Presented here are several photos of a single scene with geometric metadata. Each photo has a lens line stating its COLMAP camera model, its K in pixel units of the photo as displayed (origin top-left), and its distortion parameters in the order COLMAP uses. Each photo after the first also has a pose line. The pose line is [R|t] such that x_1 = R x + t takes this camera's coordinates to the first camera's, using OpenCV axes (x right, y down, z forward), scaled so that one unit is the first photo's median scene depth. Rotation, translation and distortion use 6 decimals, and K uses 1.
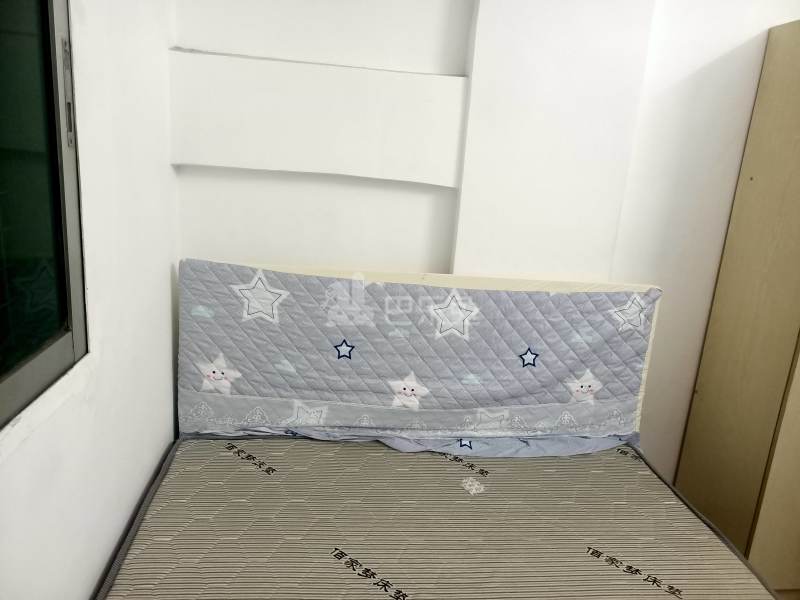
lens RADIAL K [[582.9, 0, 405.7], [0, 582.9, 298.4], [0, 0, 1]] dist [0.004233, -0.003255]
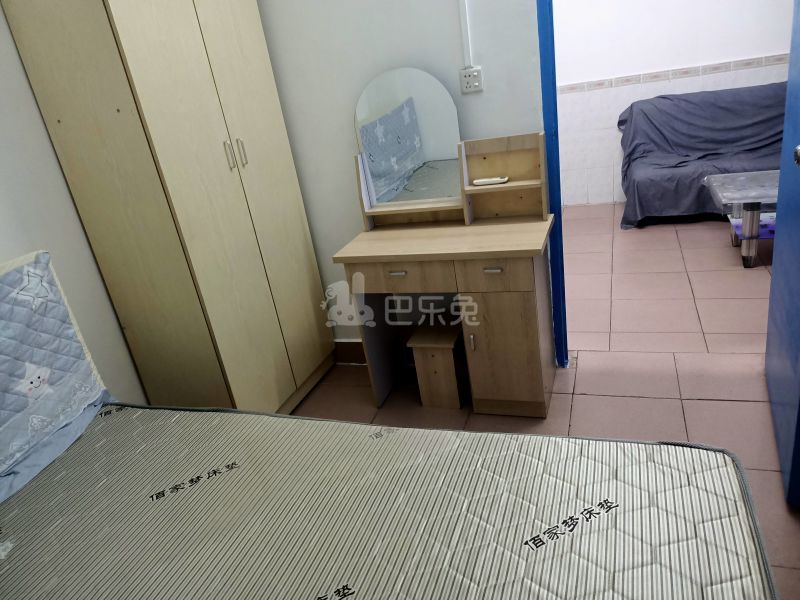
lens RADIAL K [[582.9, 0, 405.7], [0, 582.9, 298.4], [0, 0, 1]] dist [0.004233, -0.003255]
pose [[0.408445, -0.473326, 0.780472, -0.106224], [0.400988, 0.861165, 0.312414, -0.011661], [-0.819989, 0.185356, 0.541536, 0.006905]]
